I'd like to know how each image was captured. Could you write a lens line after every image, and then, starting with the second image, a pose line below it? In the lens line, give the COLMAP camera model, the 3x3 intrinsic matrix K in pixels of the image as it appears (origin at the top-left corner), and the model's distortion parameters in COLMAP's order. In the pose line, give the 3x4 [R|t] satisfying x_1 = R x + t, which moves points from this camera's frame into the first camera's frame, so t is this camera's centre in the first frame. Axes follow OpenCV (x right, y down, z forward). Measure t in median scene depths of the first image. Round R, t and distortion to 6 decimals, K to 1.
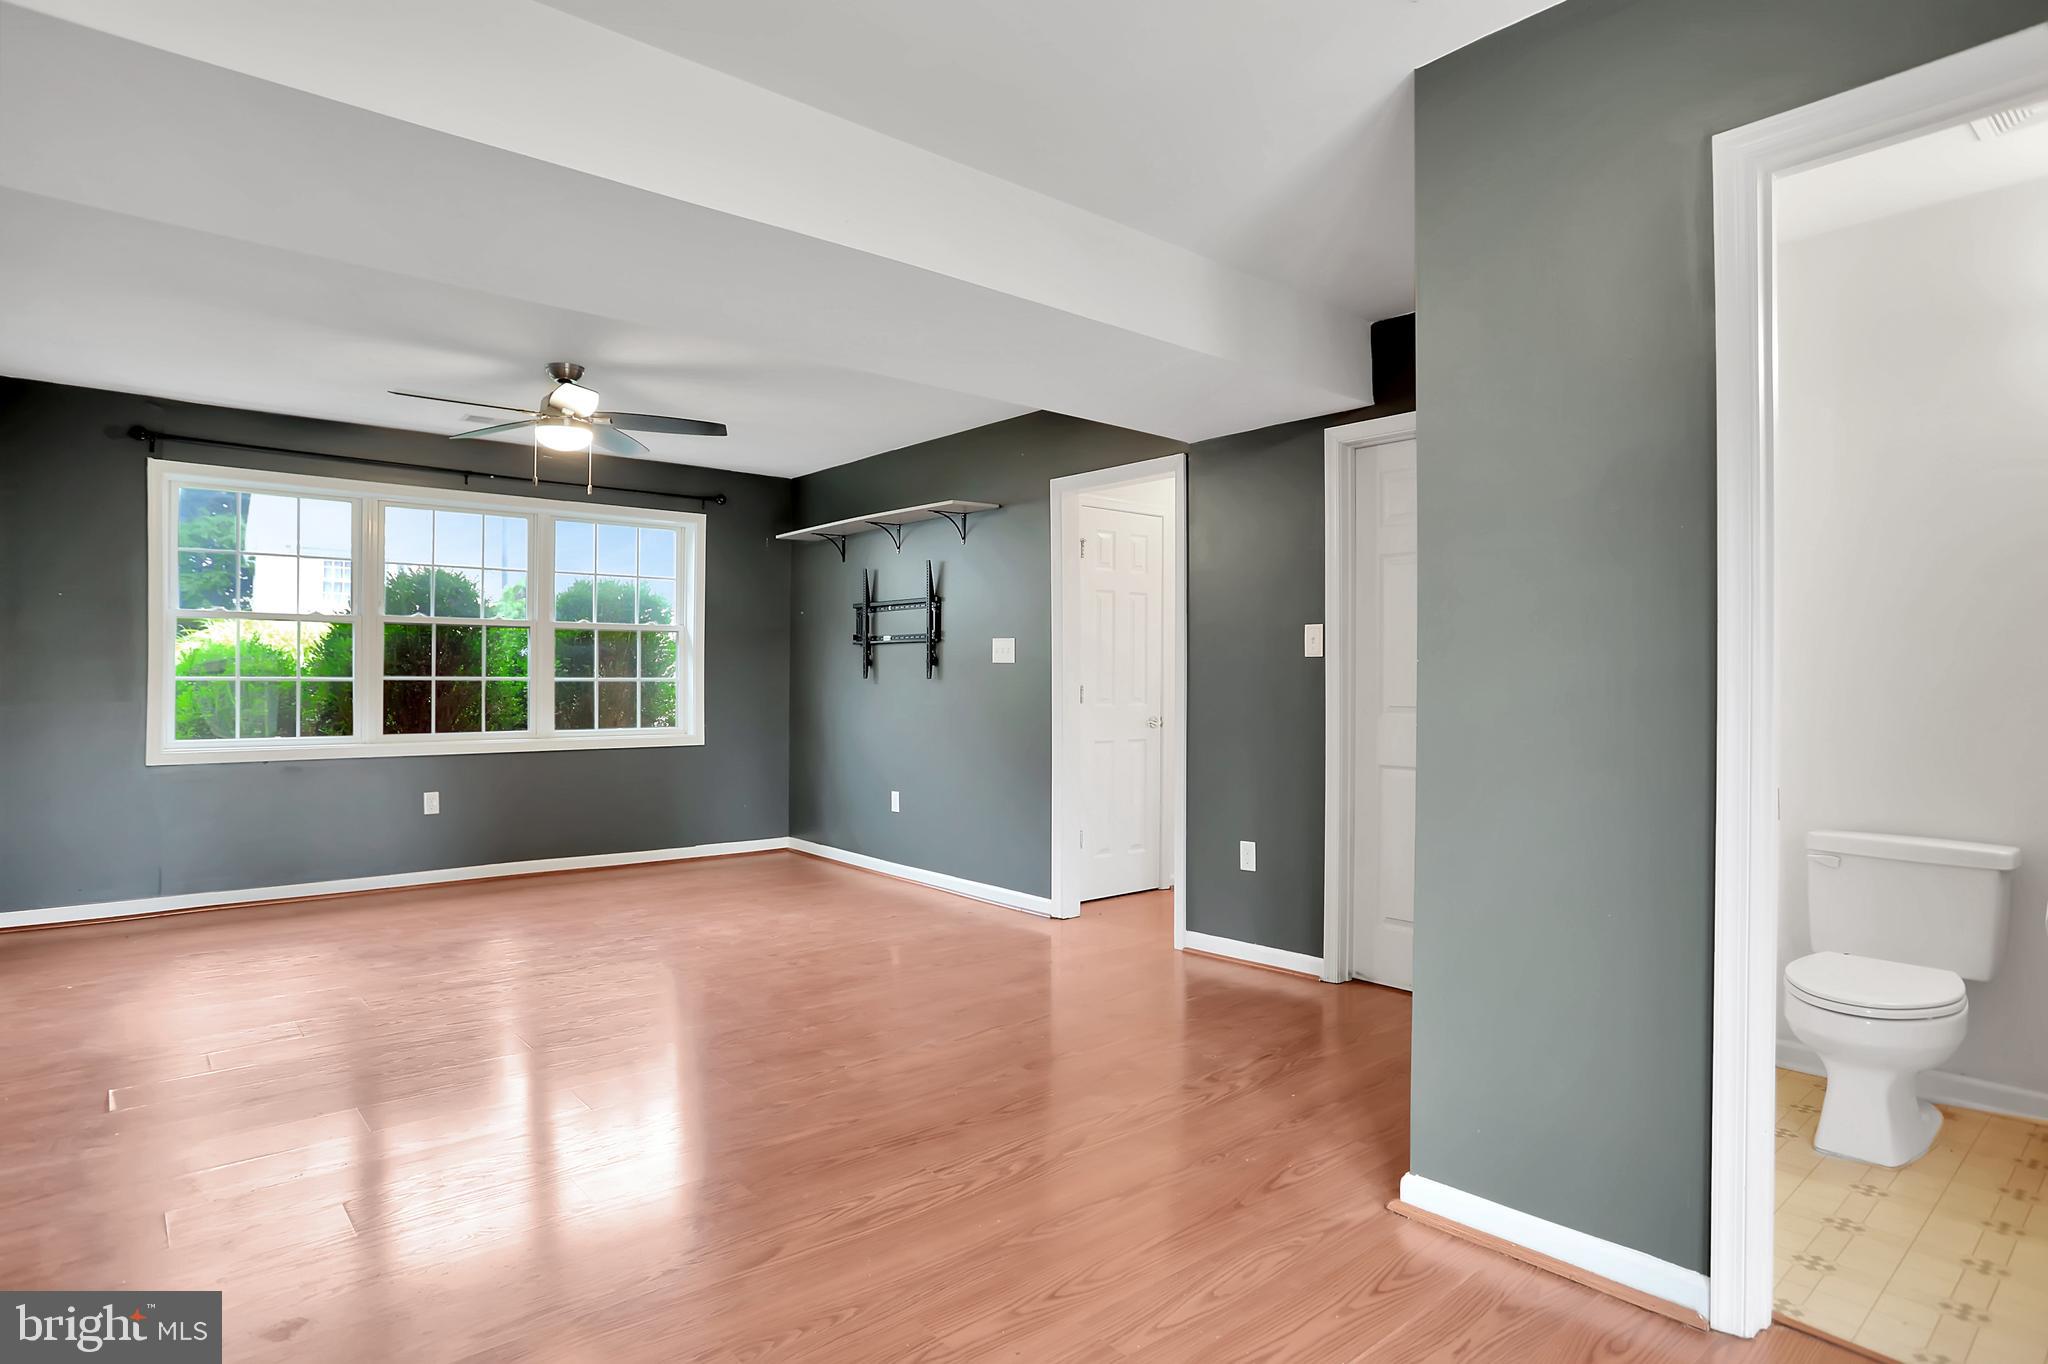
lens RADIAL K [[1119.7, 0, 1052.9], [0, 1119.7, 681.9], [0, 0, 1]] dist [-0.082229, 0.062015]
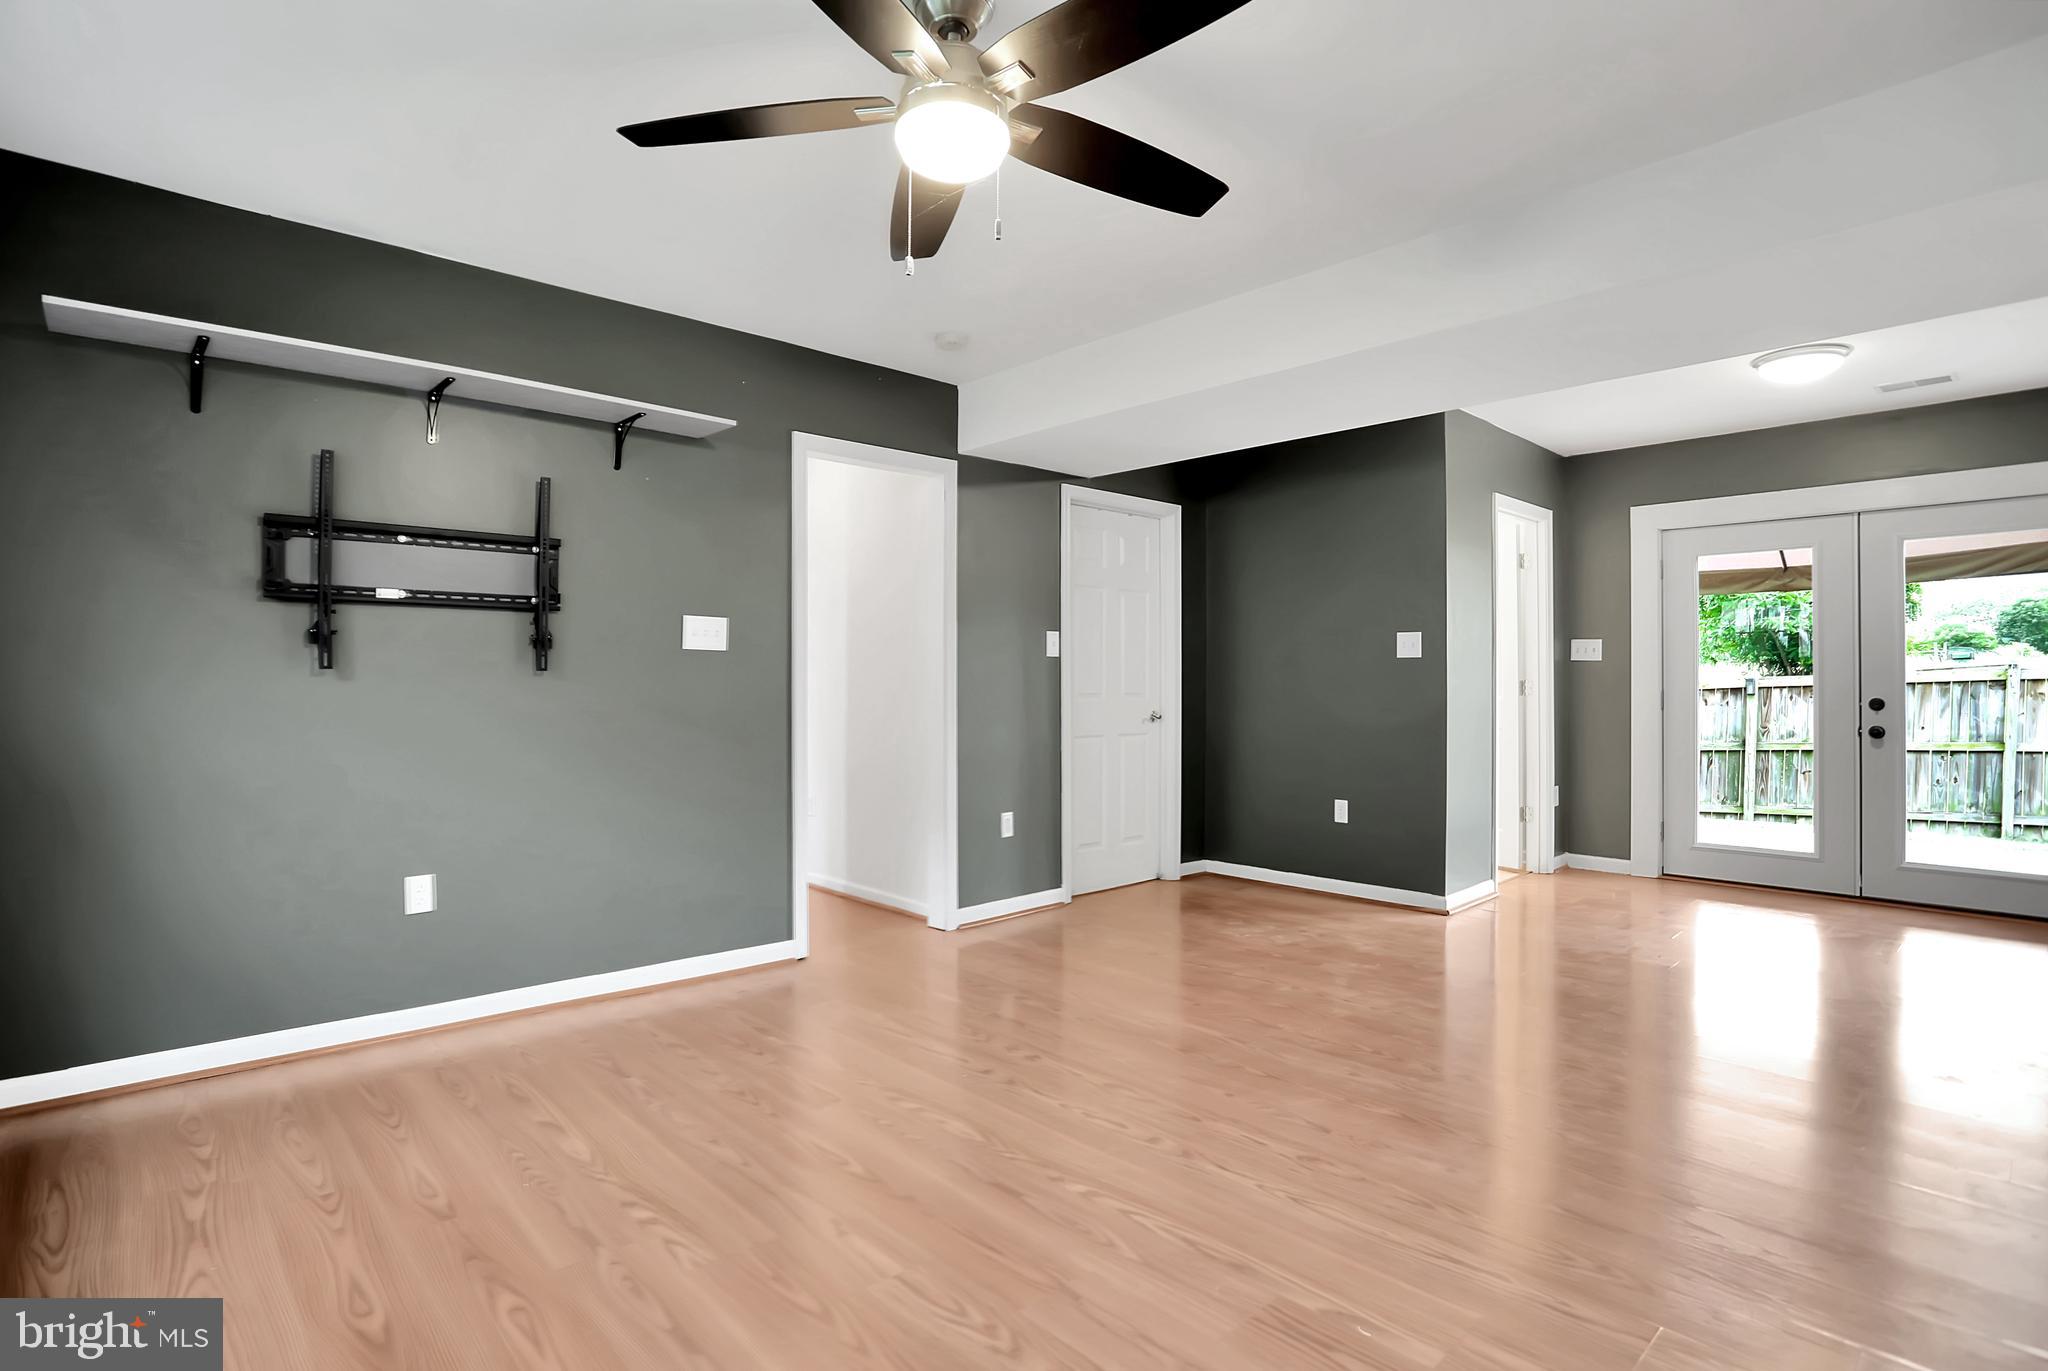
lens RADIAL K [[1033.2, 0, 1021.0], [0, 1033.2, 681.4], [0, 0, 1]] dist [-0.082244, 0.041812]
pose [[-0.033162, -0.011583, 0.999383, -0.733427], [-0.006856, 0.999912, 0.011361, -0.005674], [-0.999426, -0.006475, -0.033239, 0.825453]]
